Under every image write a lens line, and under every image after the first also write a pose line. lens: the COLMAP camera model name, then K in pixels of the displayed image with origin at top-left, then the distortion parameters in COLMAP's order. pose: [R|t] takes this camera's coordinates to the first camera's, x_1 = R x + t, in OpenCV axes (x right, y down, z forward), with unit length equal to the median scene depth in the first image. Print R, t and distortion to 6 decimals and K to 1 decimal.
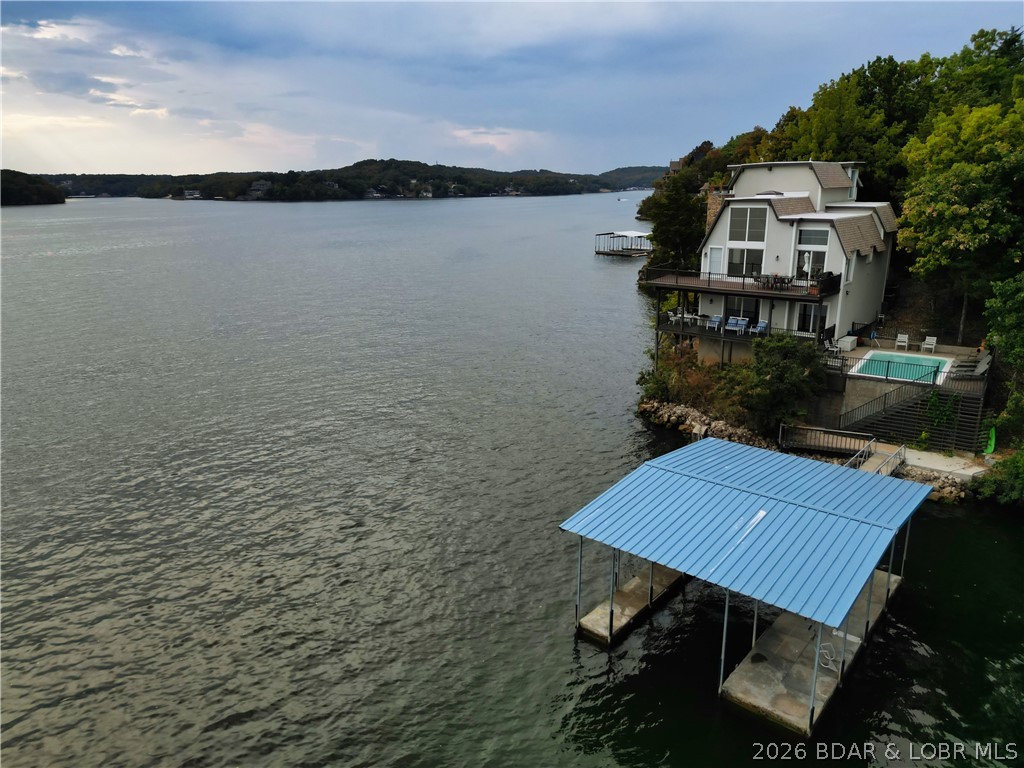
lens RADIAL K [[716.1, 0, 509.8], [0, 716.1, 383.8], [0, 0, 1]] dist [0.076494, -0.077050]
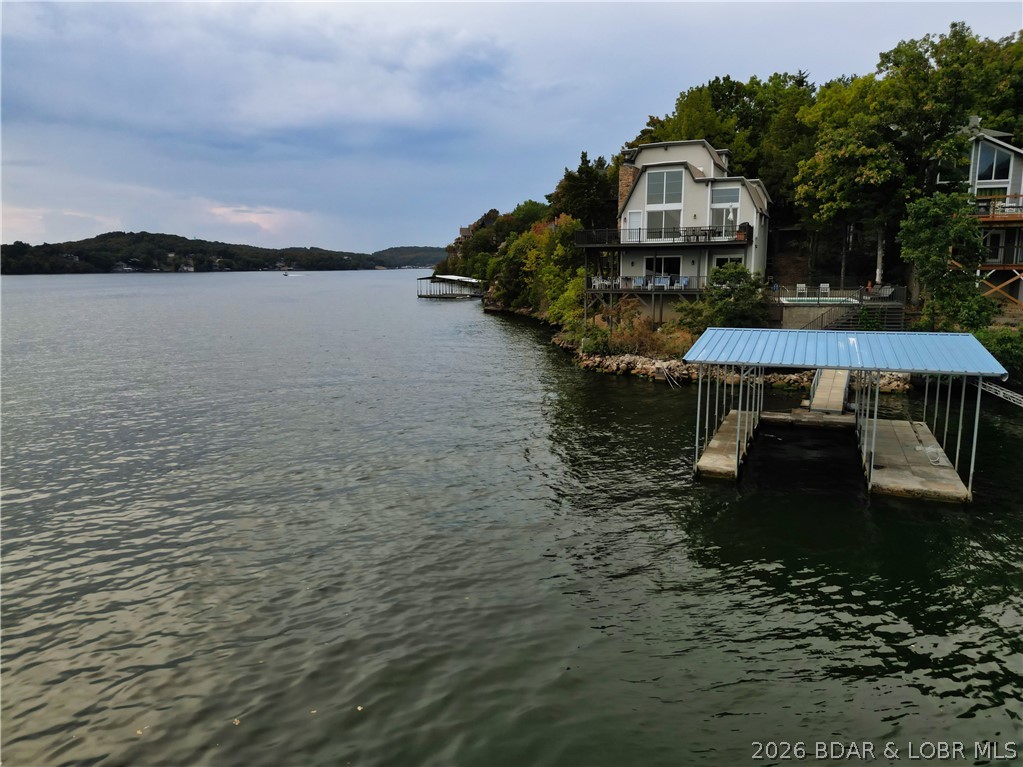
lens RADIAL K [[725.0, 0, 507.3], [0, 725.0, 383.8], [0, 0, 1]] dist [0.075349, -0.081385]
pose [[0.954390, -0.042506, 0.295520, -0.219615], [0.074219, 0.992520, -0.096933, 0.151220], [-0.289189, 0.114445, 0.950406, 0.066546]]
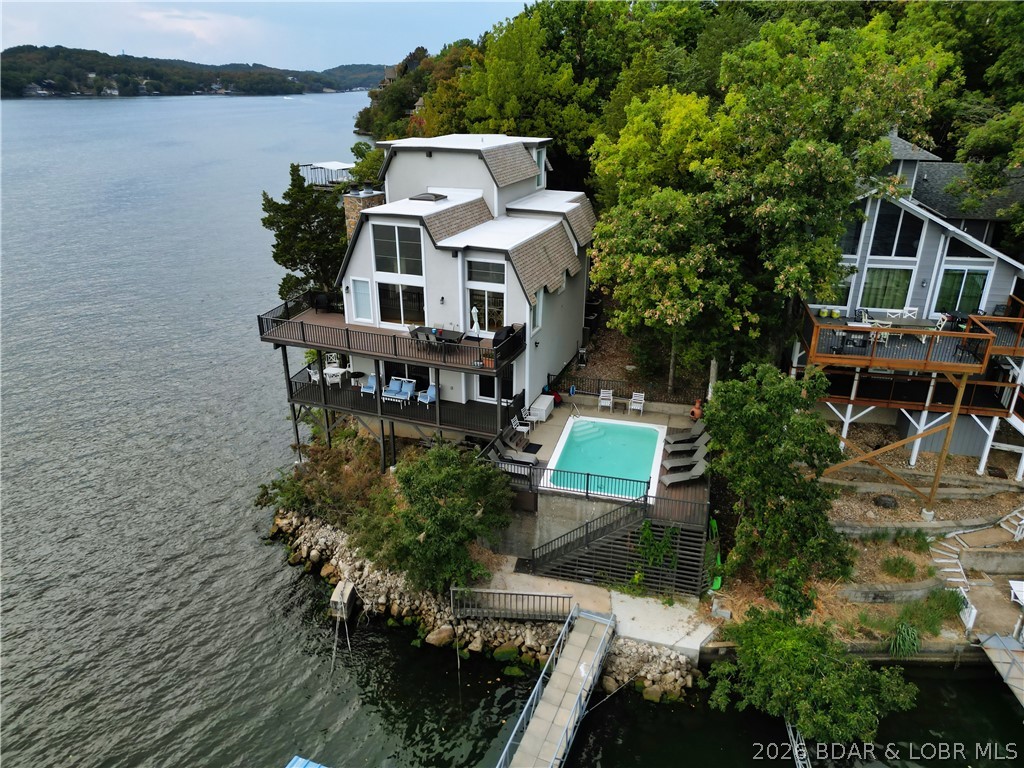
lens RADIAL K [[712.7, 0, 512.0], [0, 712.7, 384.0], [0, 0, 1]] dist [0.092023, -0.102126]
pose [[0.938248, -0.118513, 0.325032, 0.187918], [0.077137, 0.987508, 0.137399, -0.173301], [-0.337256, -0.103842, 0.935668, 0.305333]]
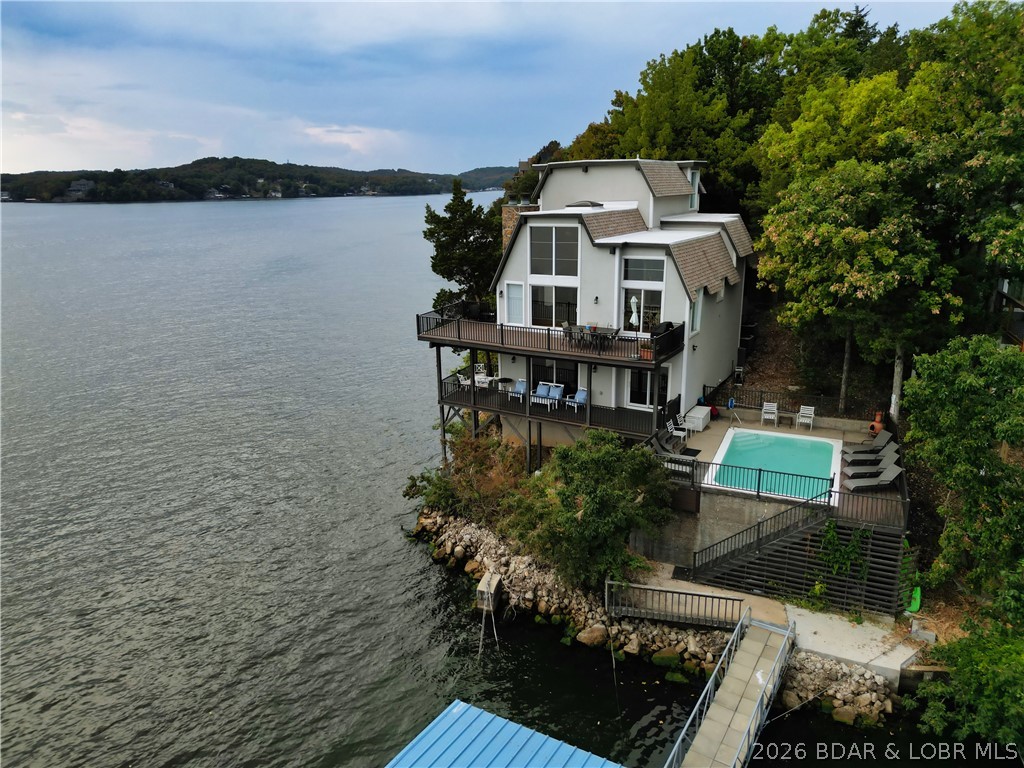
lens RADIAL K [[716.1, 0, 509.8], [0, 716.1, 383.8], [0, 0, 1]] dist [0.076494, -0.077050]
pose [[0.982925, -0.052186, 0.176452, 0.154927], [0.052137, 0.998628, 0.004915, -0.096147], [-0.176466, 0.004369, 0.984297, 0.325080]]
